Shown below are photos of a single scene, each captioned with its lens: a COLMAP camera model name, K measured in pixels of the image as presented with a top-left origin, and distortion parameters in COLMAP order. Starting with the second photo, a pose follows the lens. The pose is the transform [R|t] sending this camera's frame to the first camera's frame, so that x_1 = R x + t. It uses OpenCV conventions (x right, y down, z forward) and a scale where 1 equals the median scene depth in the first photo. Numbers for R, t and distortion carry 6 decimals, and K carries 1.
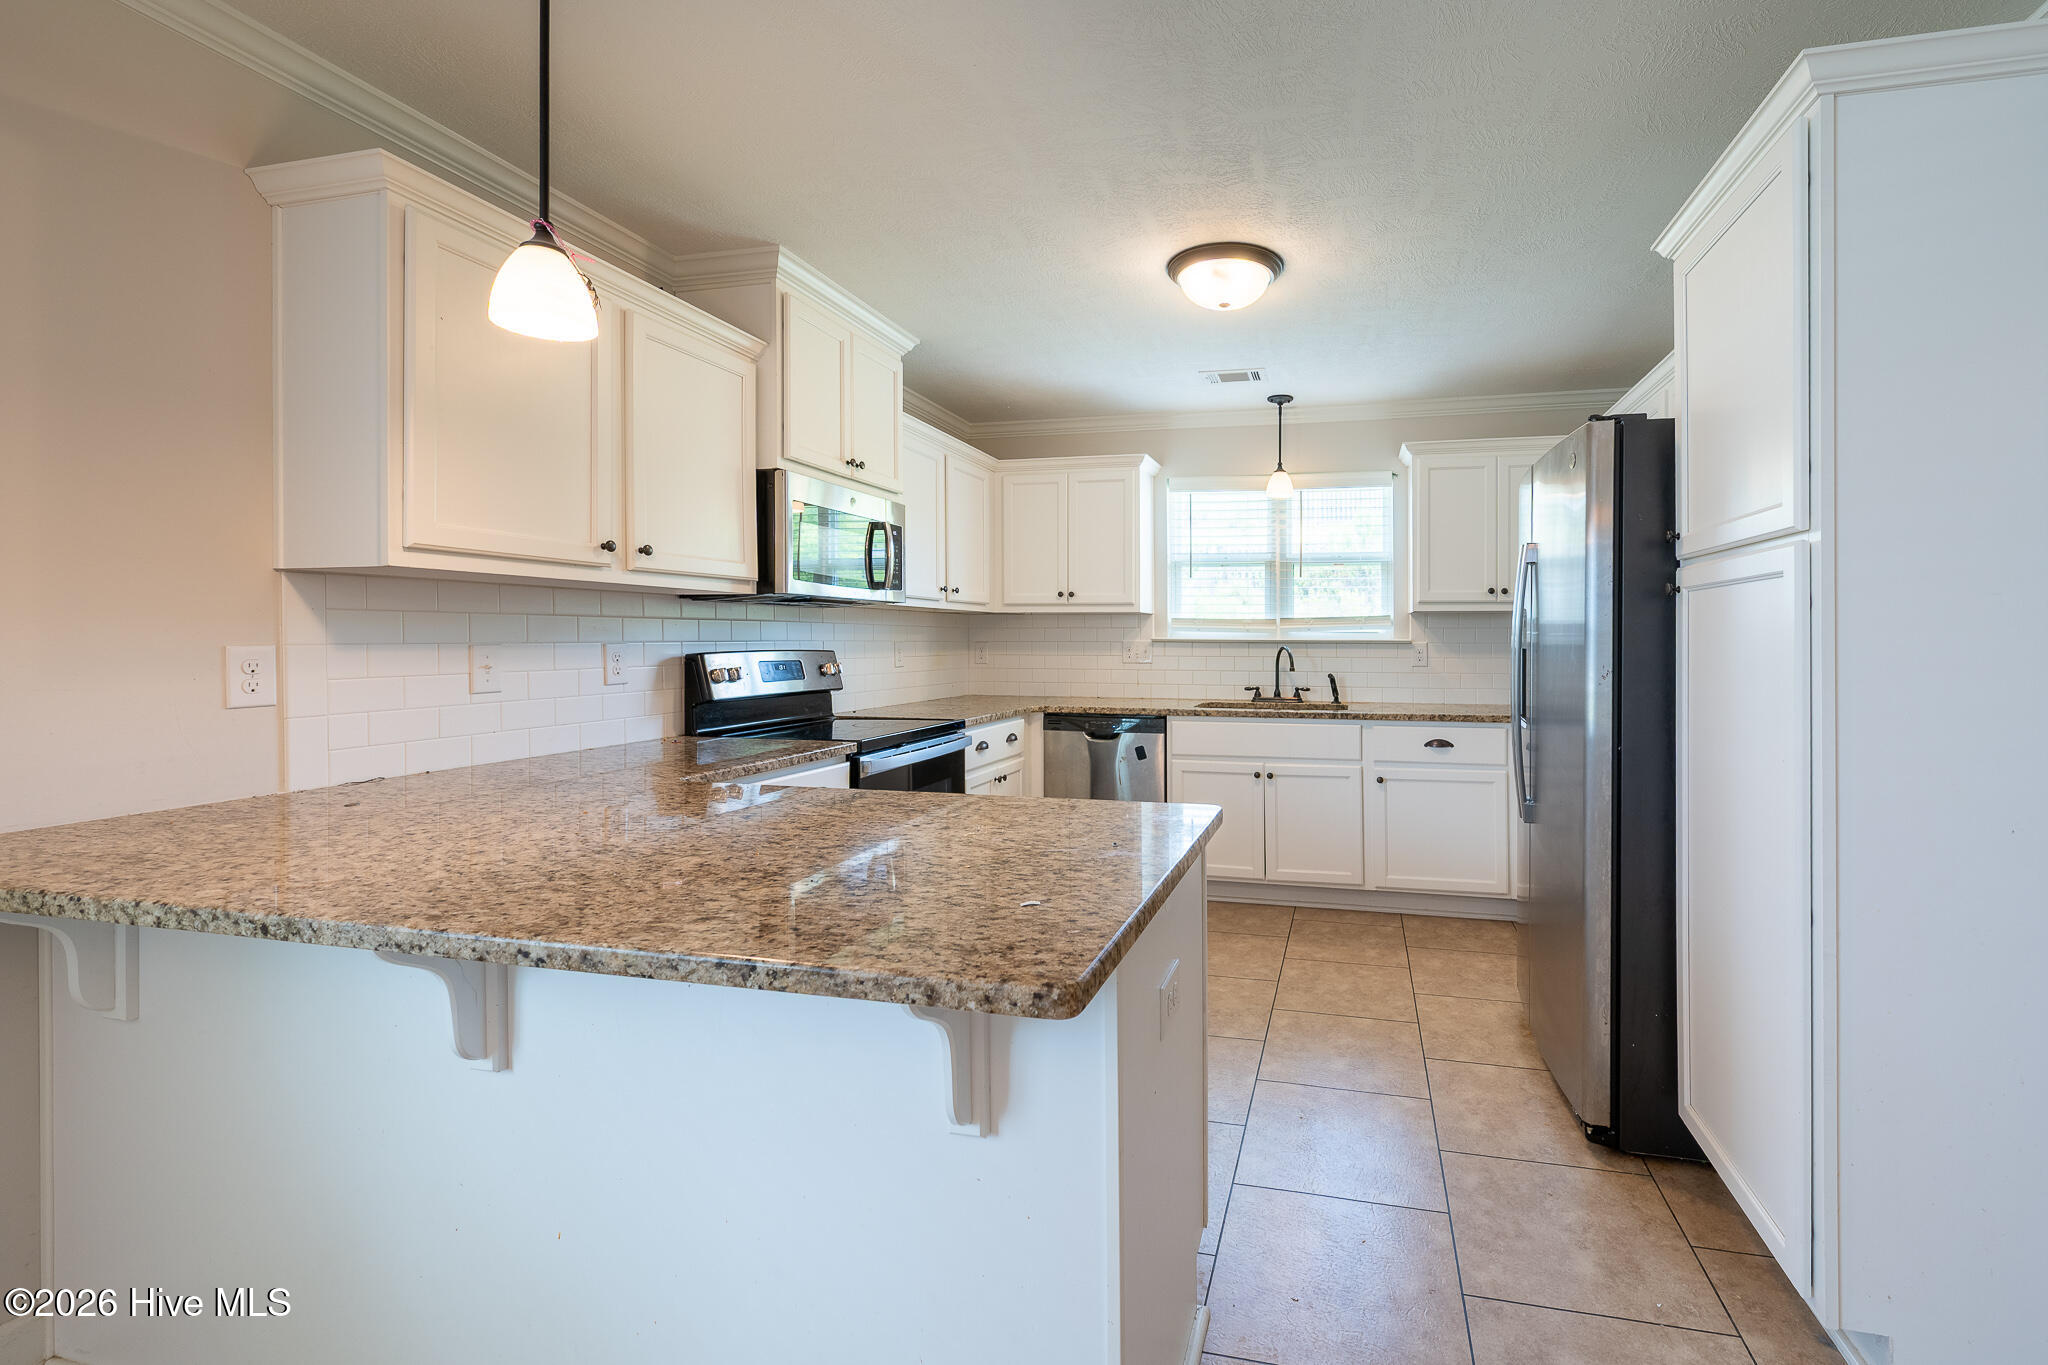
lens RADIAL K [[866.3, 0, 1024.3], [0, 866.3, 643.8], [0, 0, 1]] dist [-0.001771, -0.000061]
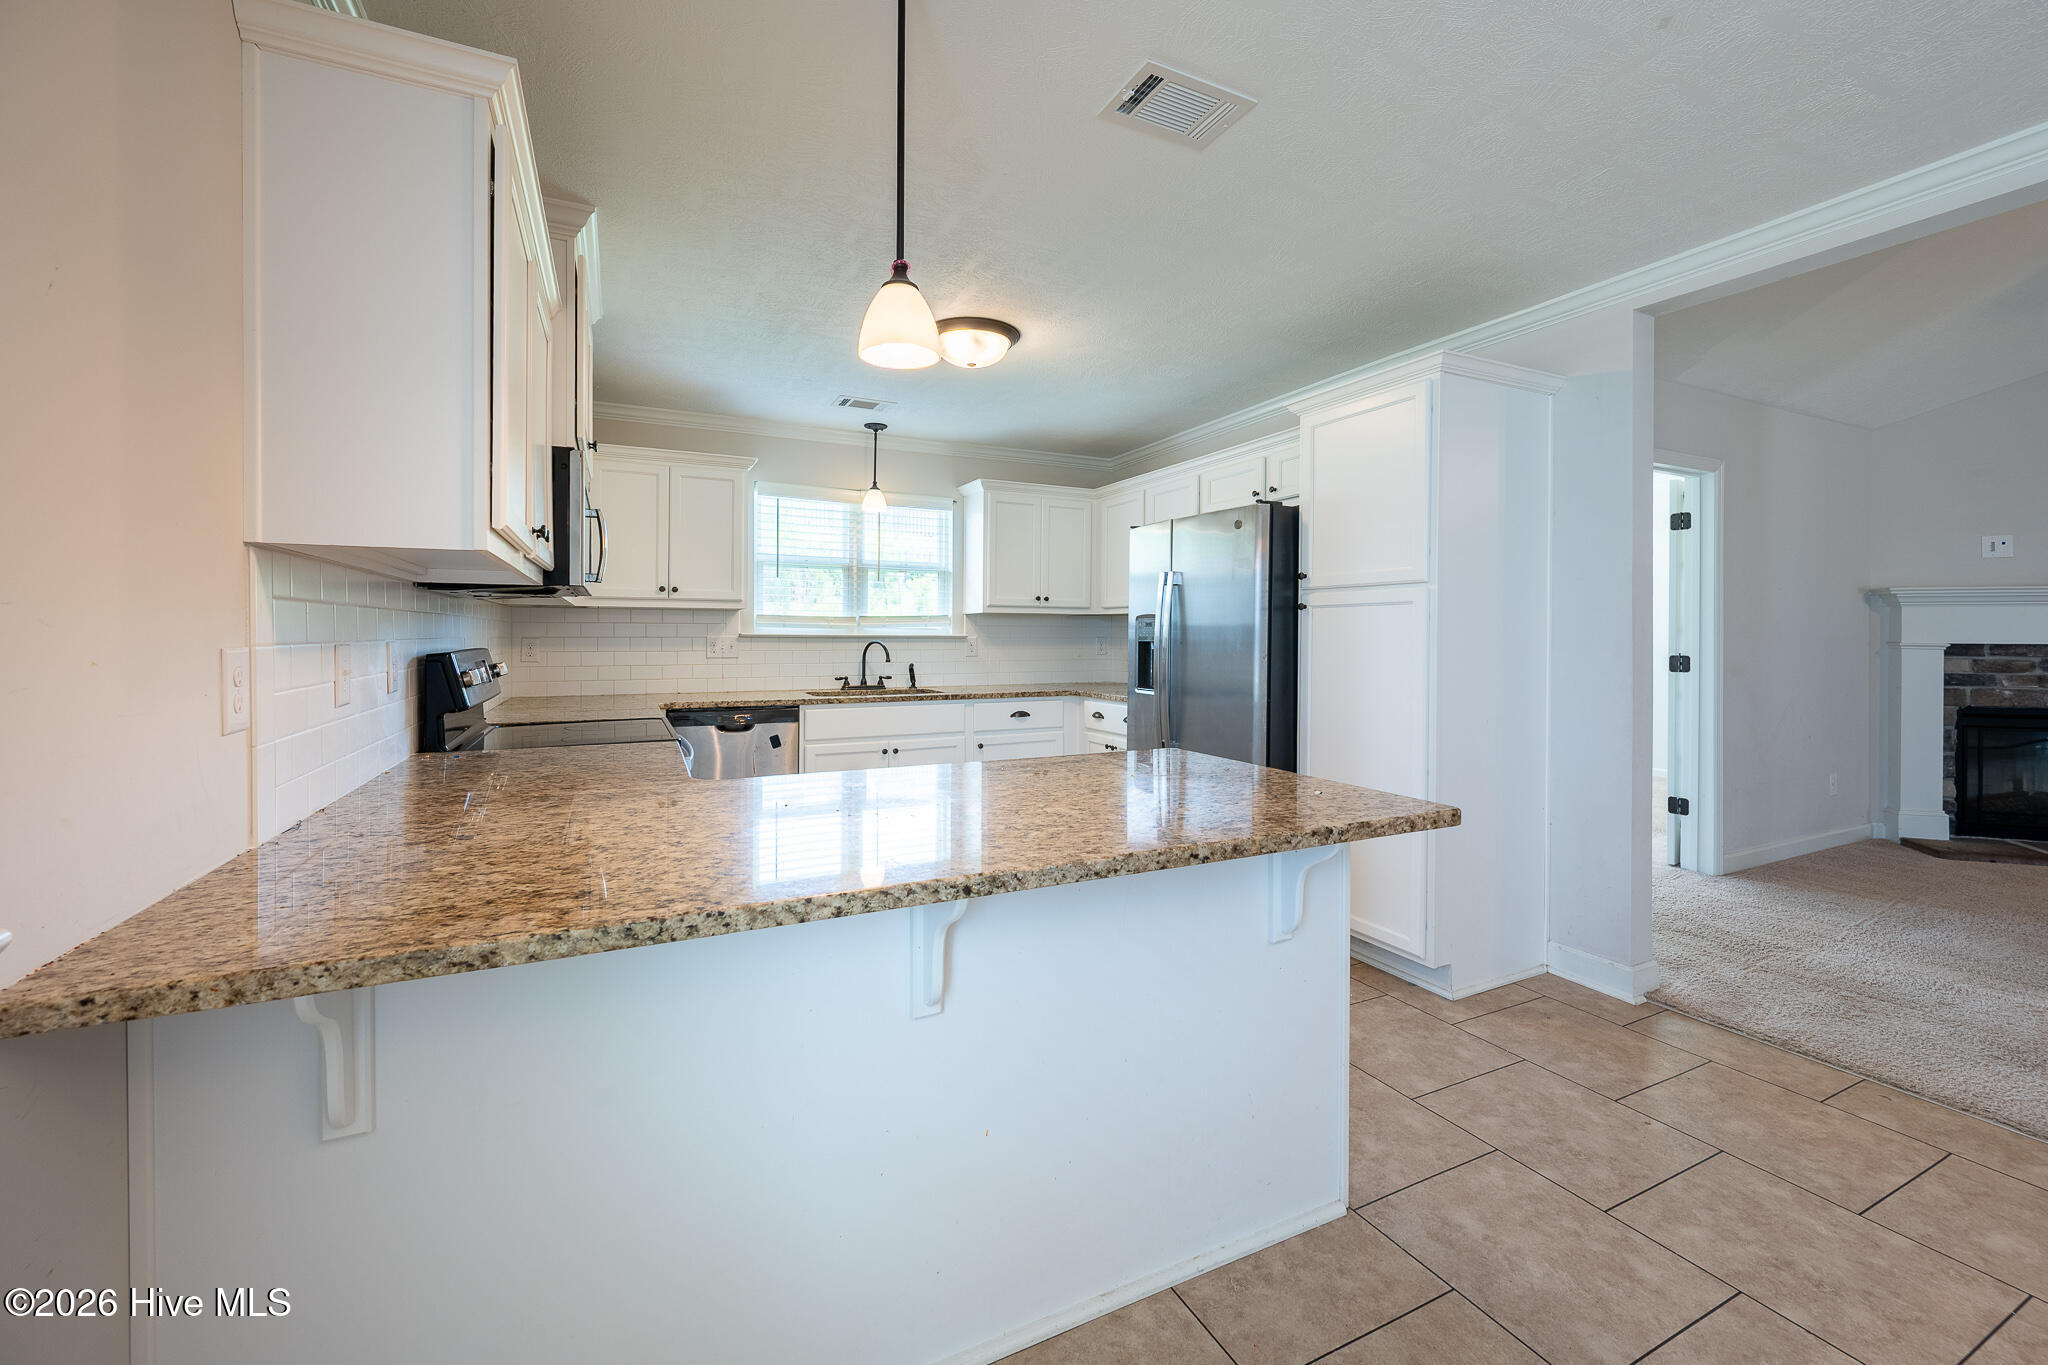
lens RADIAL K [[824.1, 0, 1021.6], [0, 824.1, 648.1], [0, 0, 1]] dist [-0.001284, -0.000206]
pose [[0.786271, -0.011335, 0.617778, -0.247793], [0.003972, 0.999904, 0.013291, -0.001192], [-0.617869, -0.007996, 0.786240, 0.015306]]
